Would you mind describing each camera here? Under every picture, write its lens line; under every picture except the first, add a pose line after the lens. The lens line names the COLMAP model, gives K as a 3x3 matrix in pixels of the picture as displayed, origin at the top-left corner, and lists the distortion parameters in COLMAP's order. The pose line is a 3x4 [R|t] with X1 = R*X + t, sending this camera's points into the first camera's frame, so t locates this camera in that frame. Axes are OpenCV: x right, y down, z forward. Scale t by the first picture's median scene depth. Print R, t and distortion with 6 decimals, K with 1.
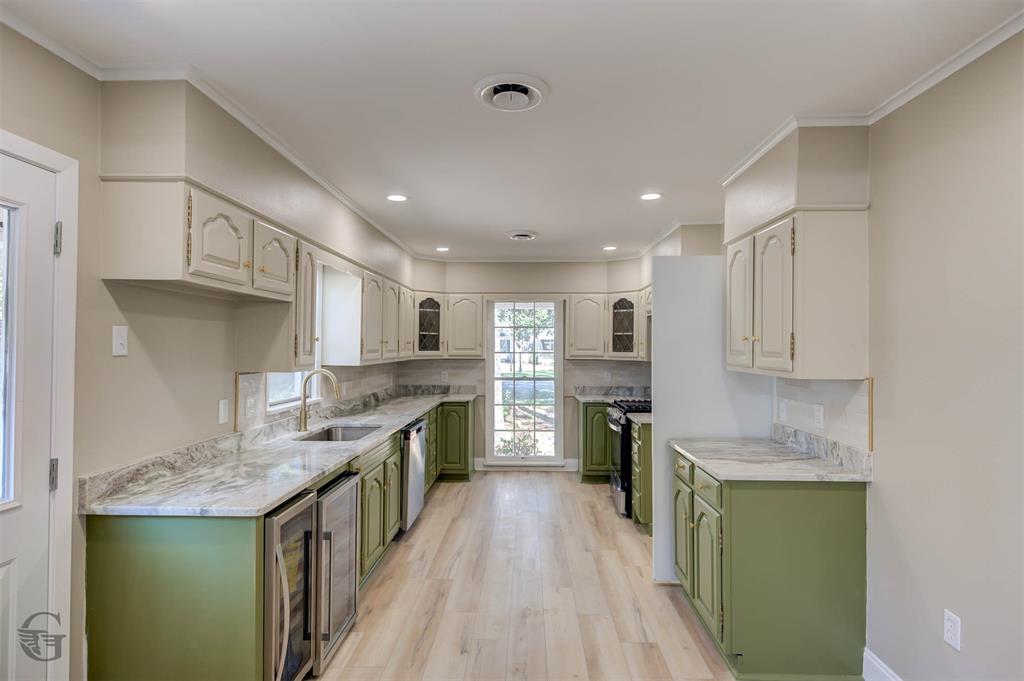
lens RADIAL K [[549.4, 0, 512.2], [0, 549.4, 339.6], [0, 0, 1]] dist [-0.002476, -0.000322]
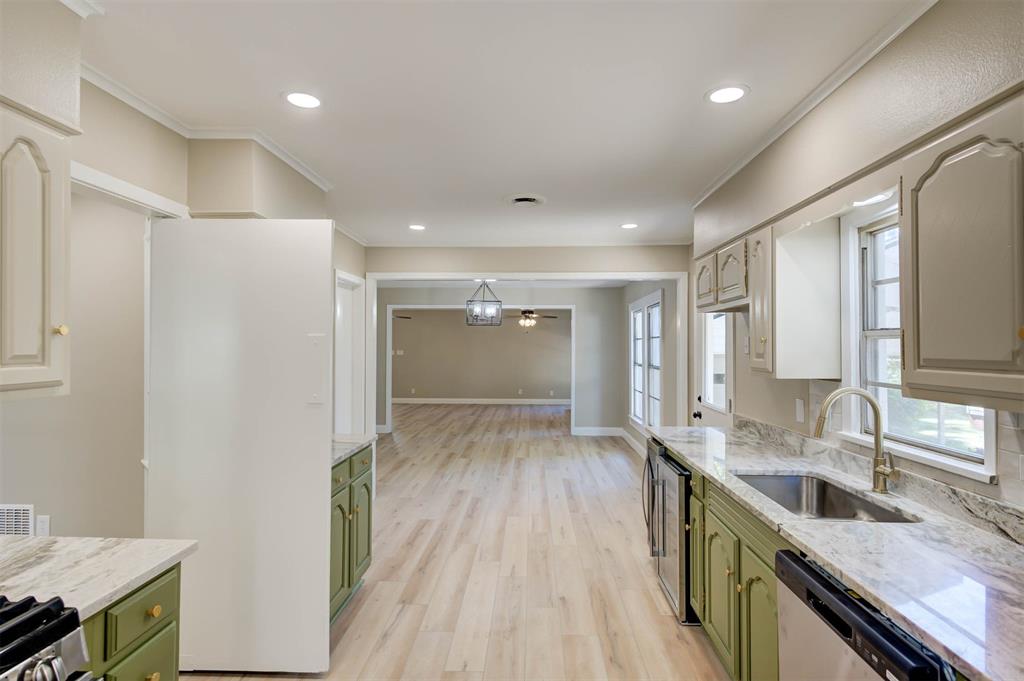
lens RADIAL K [[549.4, 0, 512.0], [0, 549.4, 339.8], [0, 0, 1]] dist [-0.002476, -0.000322]
pose [[-0.999922, -0.006991, 0.010304, 0.013245], [-0.007206, 0.999754, -0.020992, 0.020263], [-0.010155, -0.021065, -0.999727, 1.964582]]
